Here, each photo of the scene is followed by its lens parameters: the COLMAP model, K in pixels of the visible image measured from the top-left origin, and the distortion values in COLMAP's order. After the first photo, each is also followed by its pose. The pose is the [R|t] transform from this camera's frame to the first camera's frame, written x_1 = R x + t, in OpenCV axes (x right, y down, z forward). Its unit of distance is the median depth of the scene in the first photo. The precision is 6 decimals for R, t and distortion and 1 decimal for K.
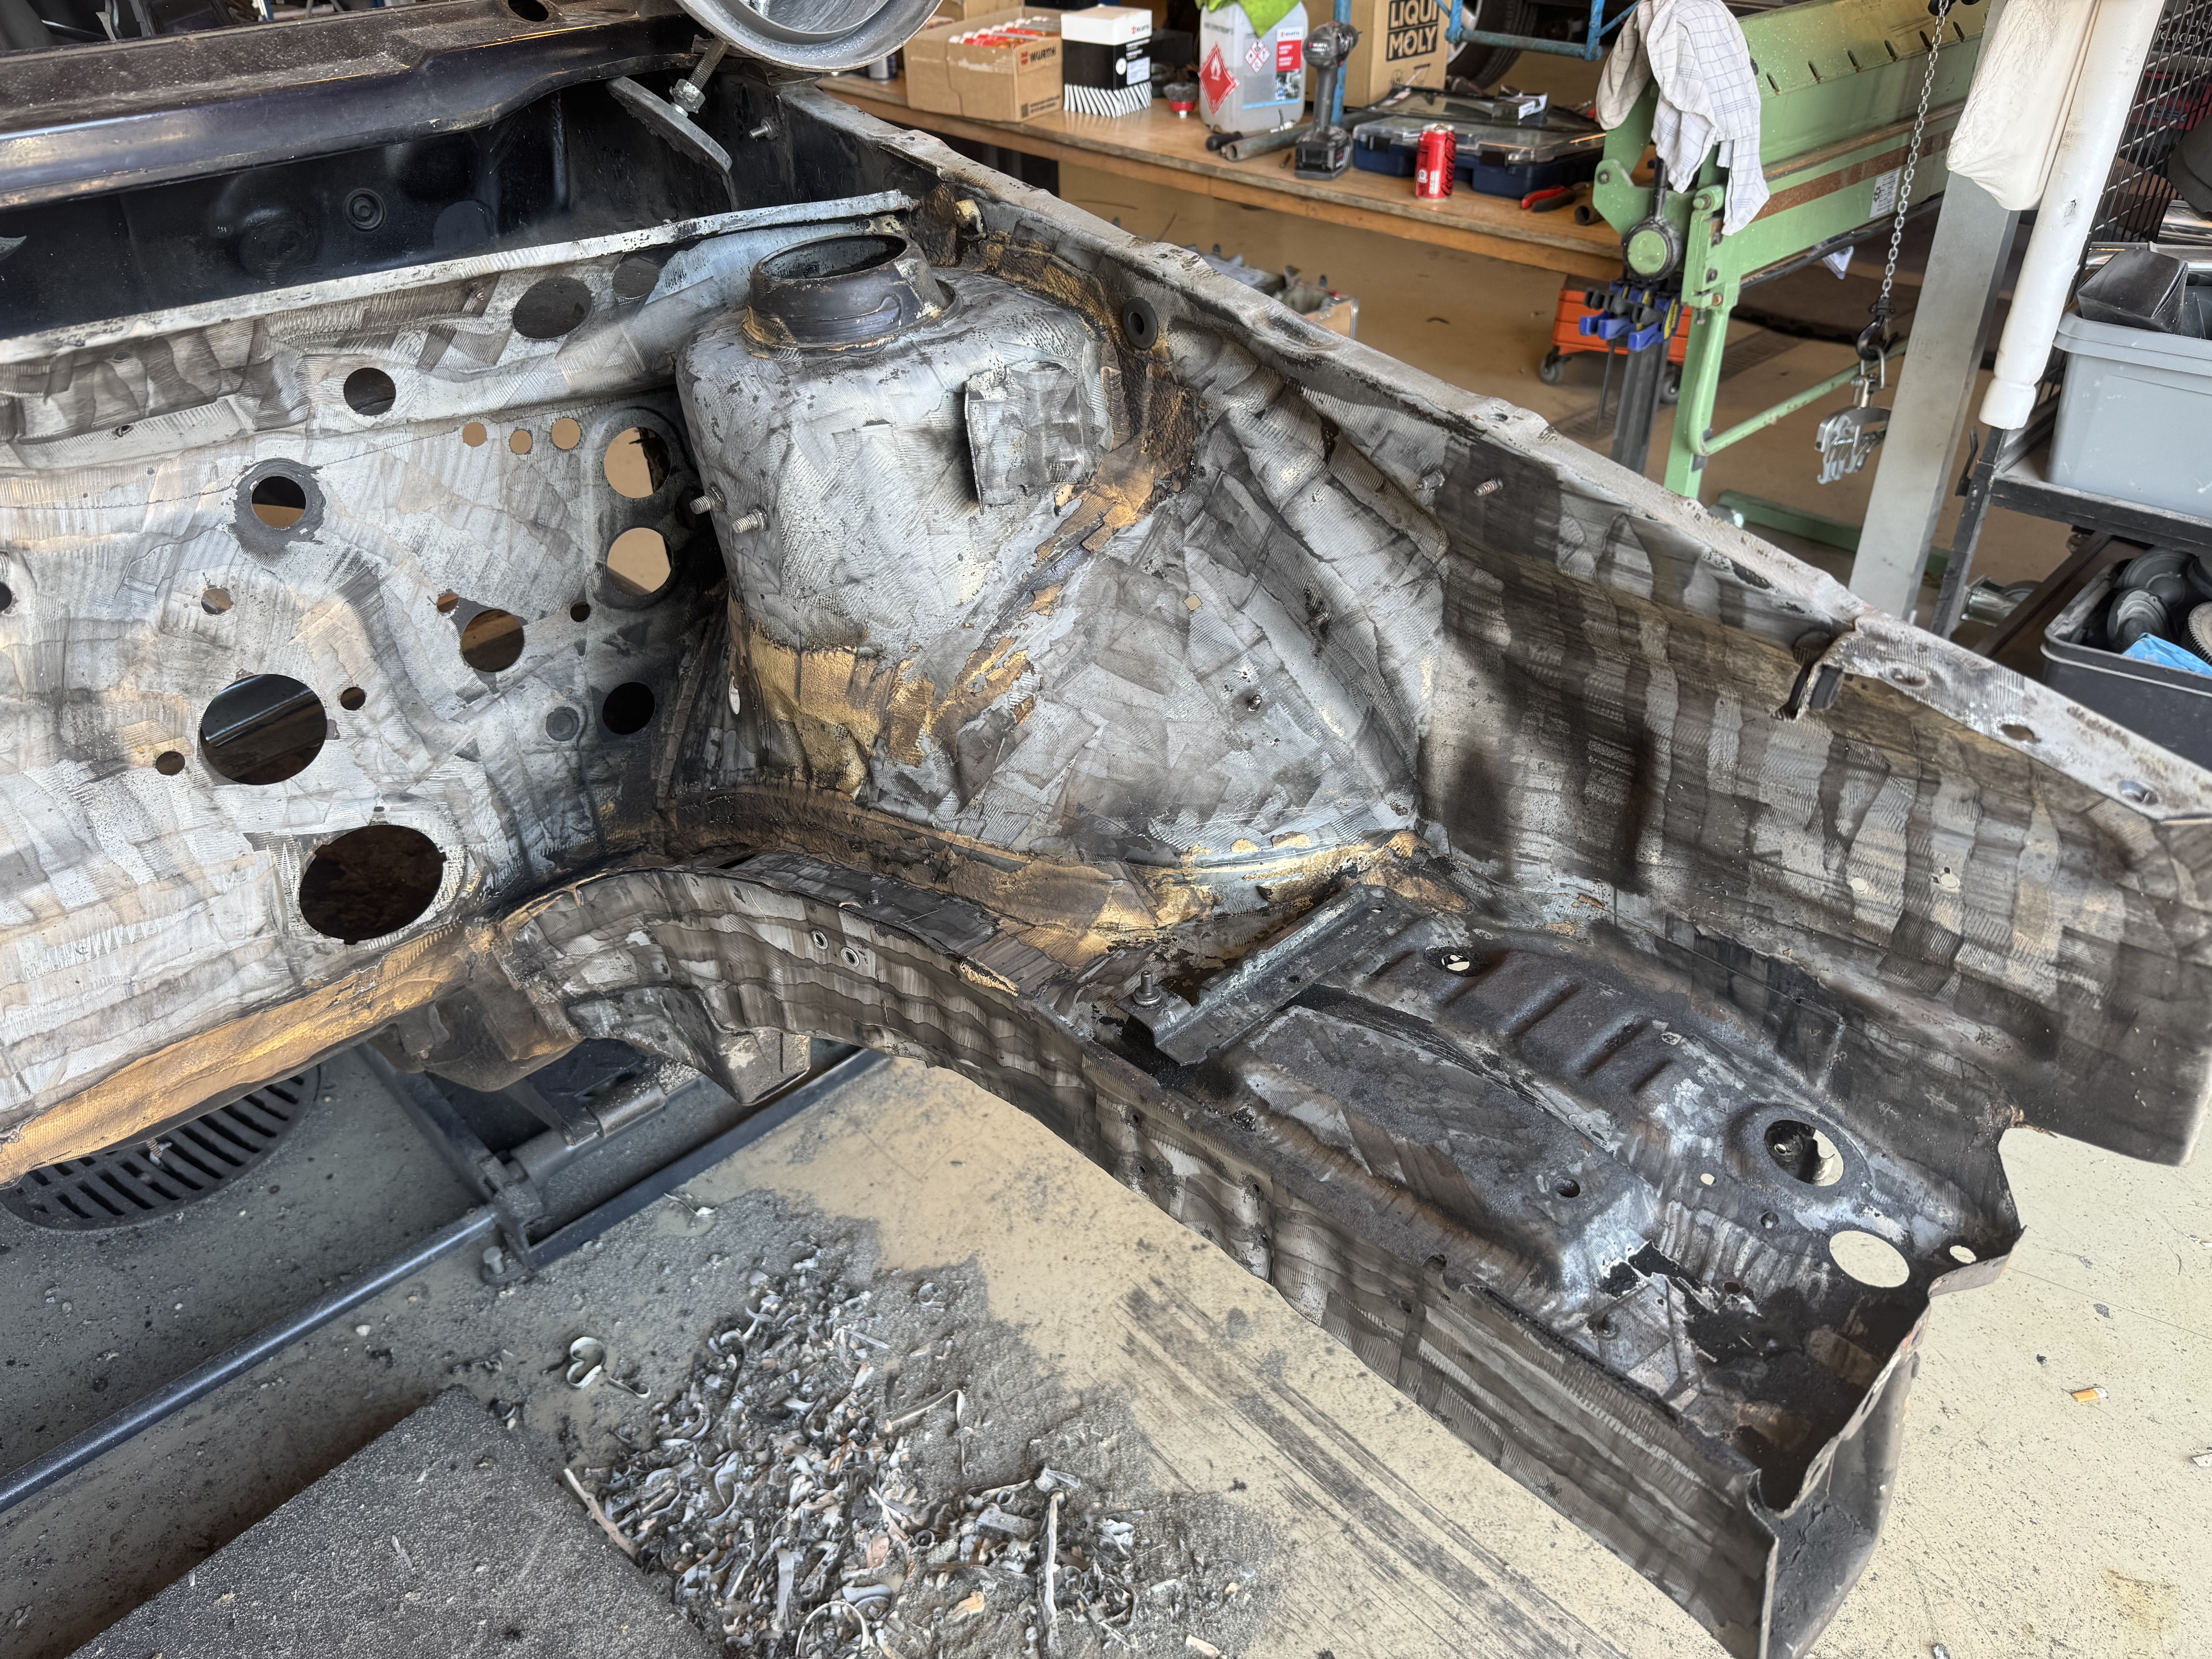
lens RADIAL K [[1577.9, 0, 1138.3], [0, 1577.9, 848.3], [0, 0, 1]] dist [0.025475, -0.045378]
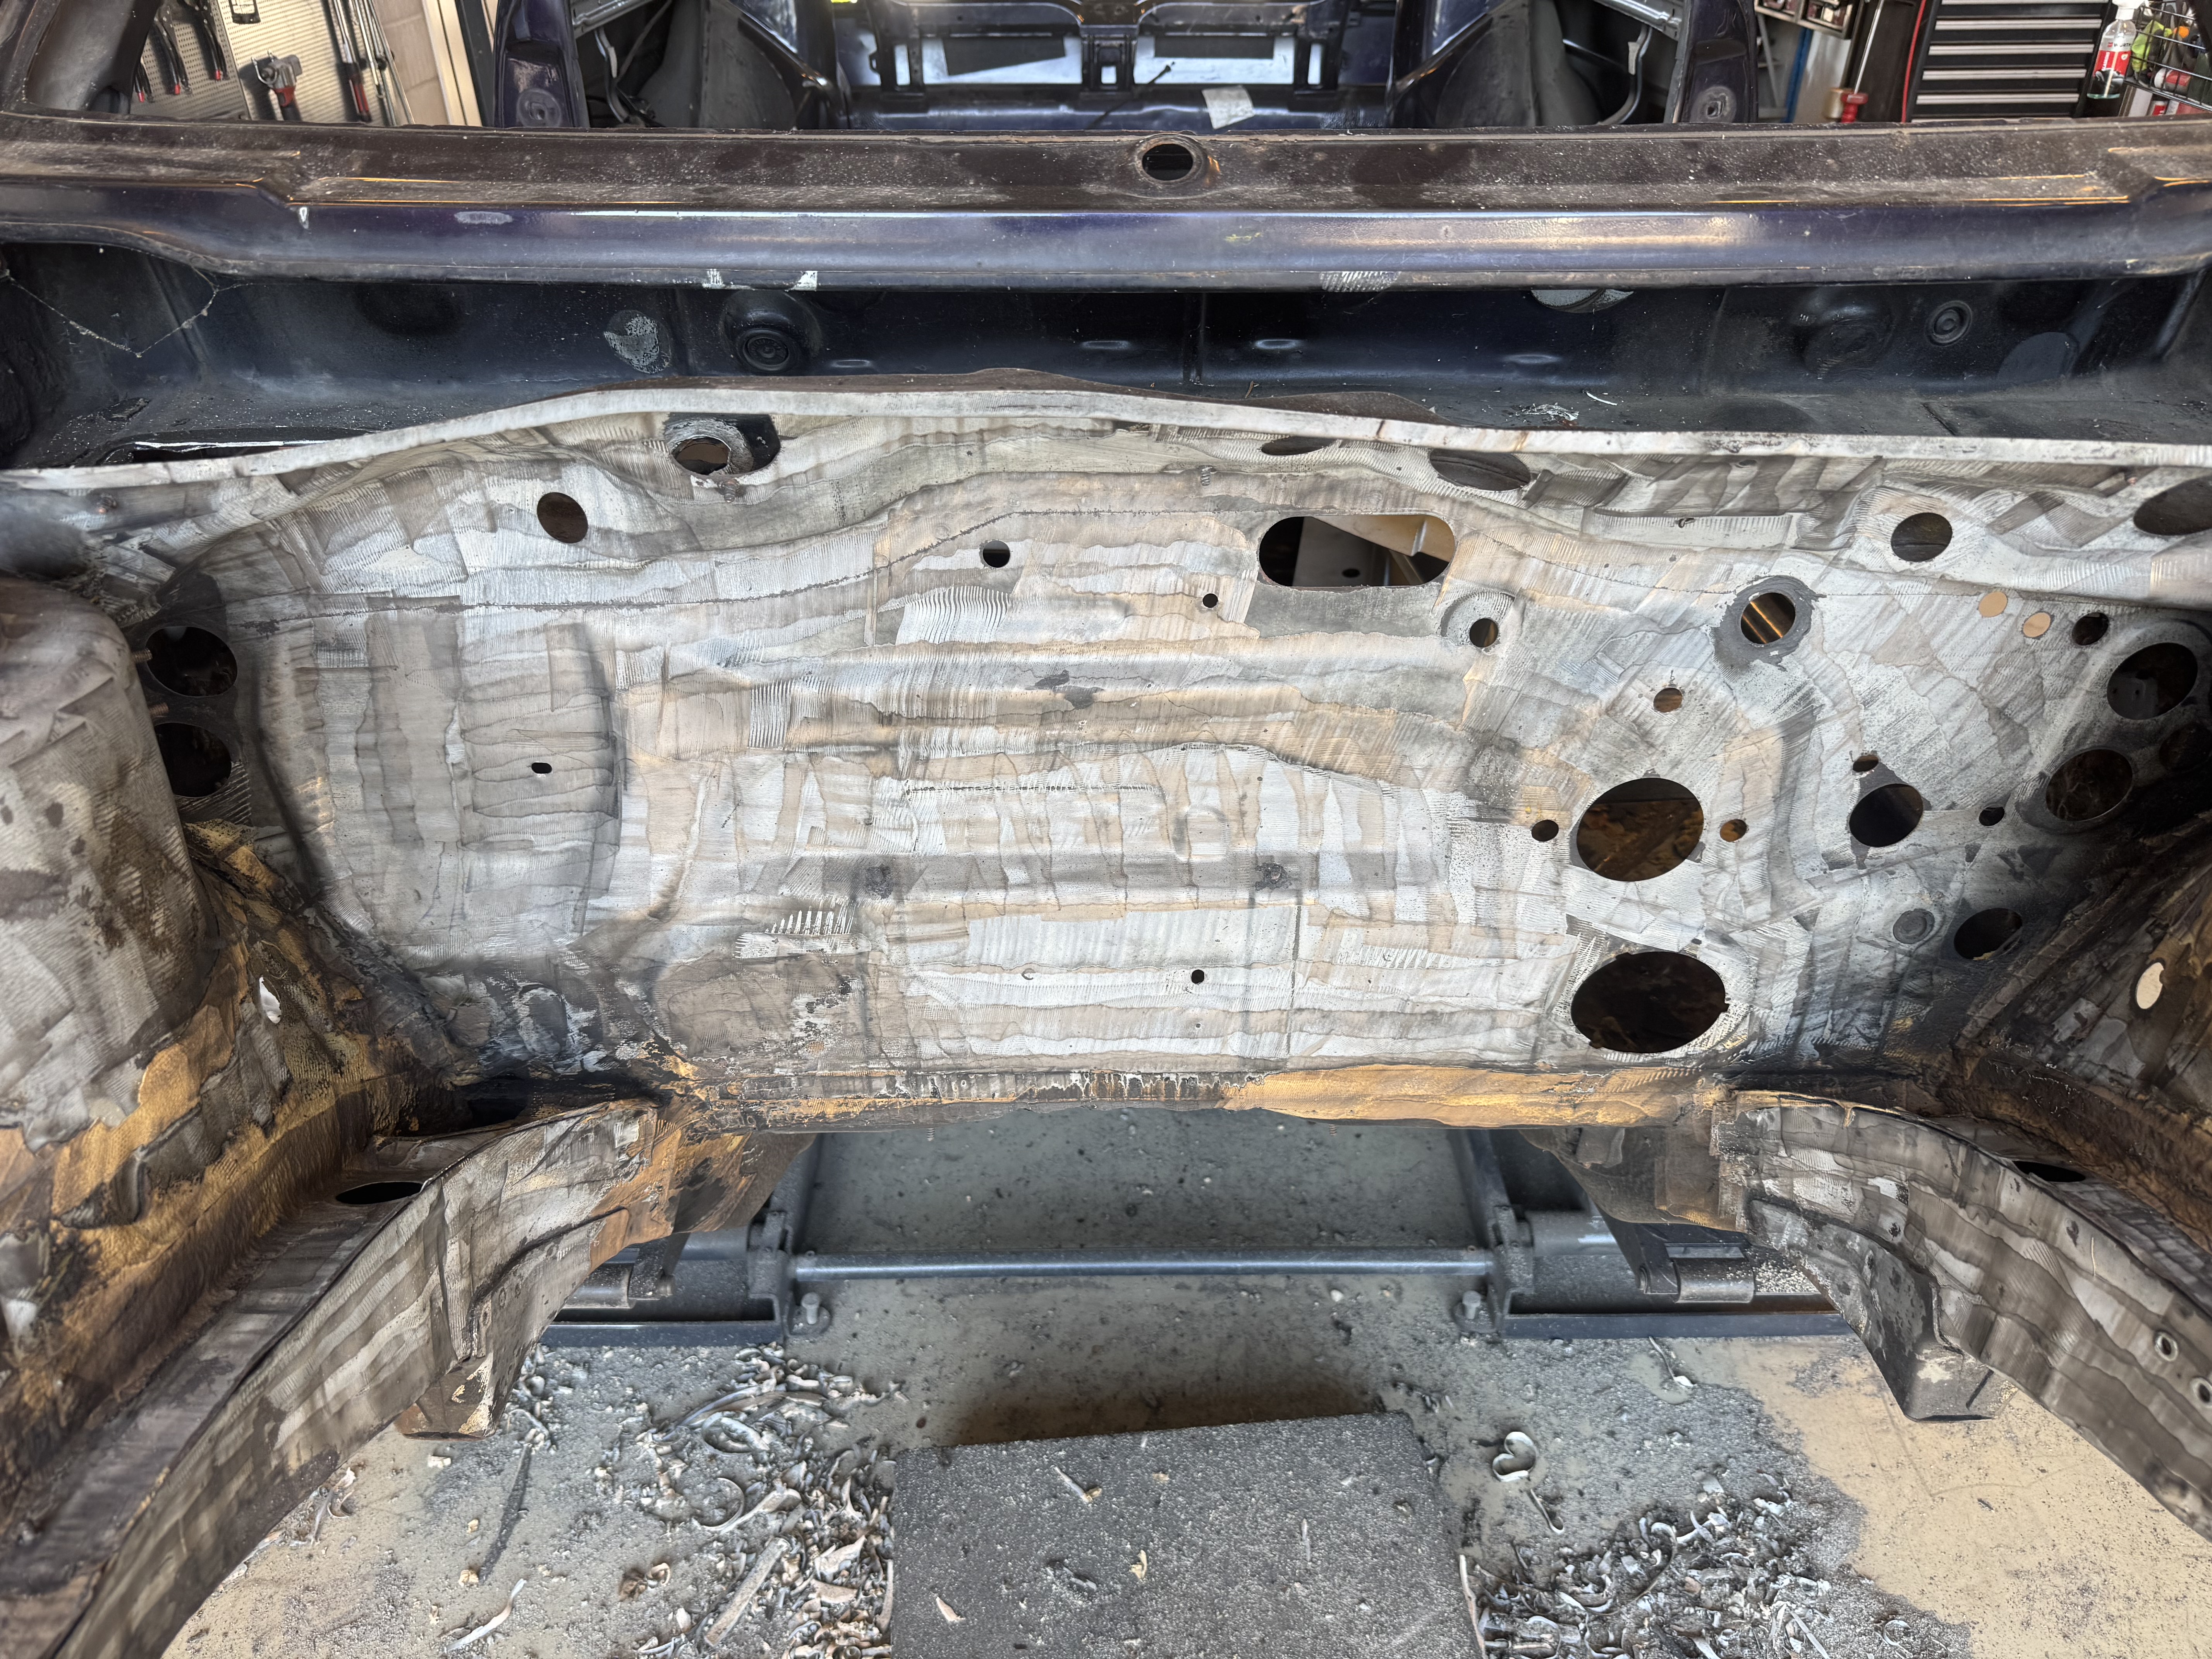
lens RADIAL K [[1577.9, 0, 1096.4], [0, 1577.9, 833.3], [0, 0, 1]] dist [0.025475, -0.045378]
pose [[0.720717, 0.386043, -0.575793, -0.231387], [-0.400111, 0.909932, 0.109251, -0.045256], [0.566108, 0.151642, 0.810263, 0.034596]]
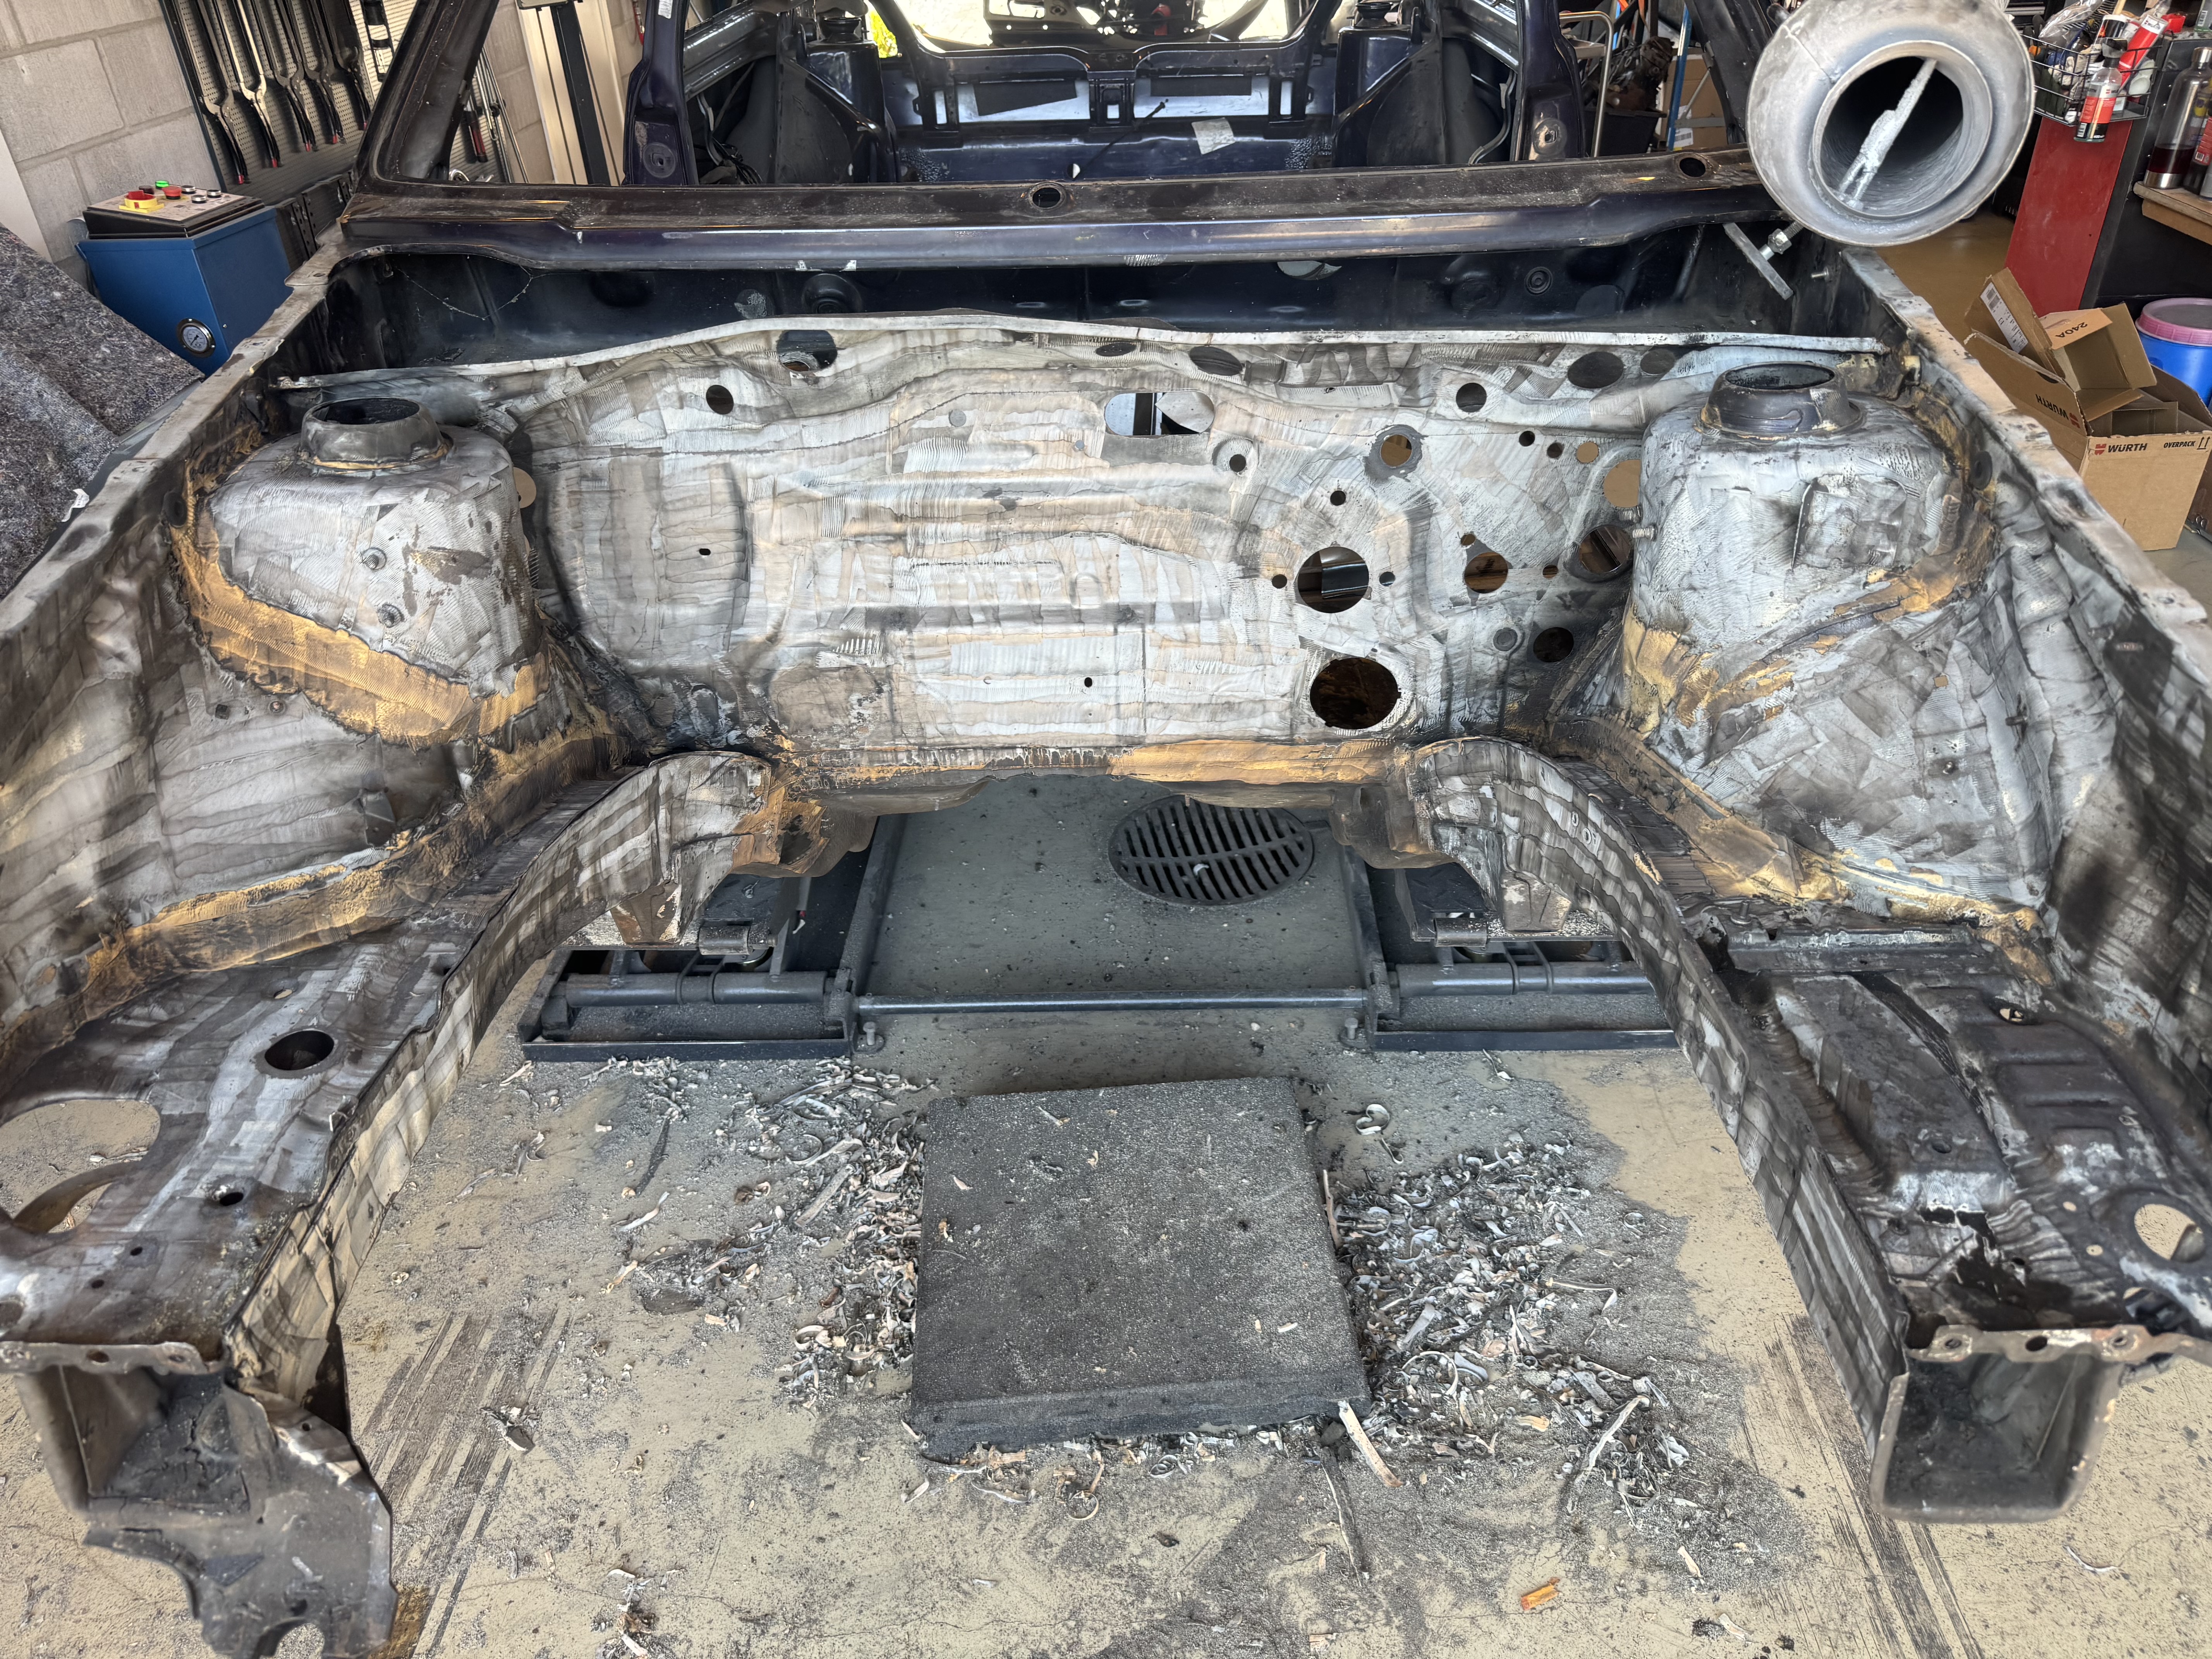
lens RADIAL K [[1577.9, 0, 1110.7], [0, 1577.9, 843.0], [0, 0, 1]] dist [0.025475, -0.045378]
pose [[0.705347, 0.377301, -0.600108, 0.372917], [-0.388476, 0.913876, 0.117971, 0.073310], [0.592935, 0.149917, 0.791172, -0.399751]]
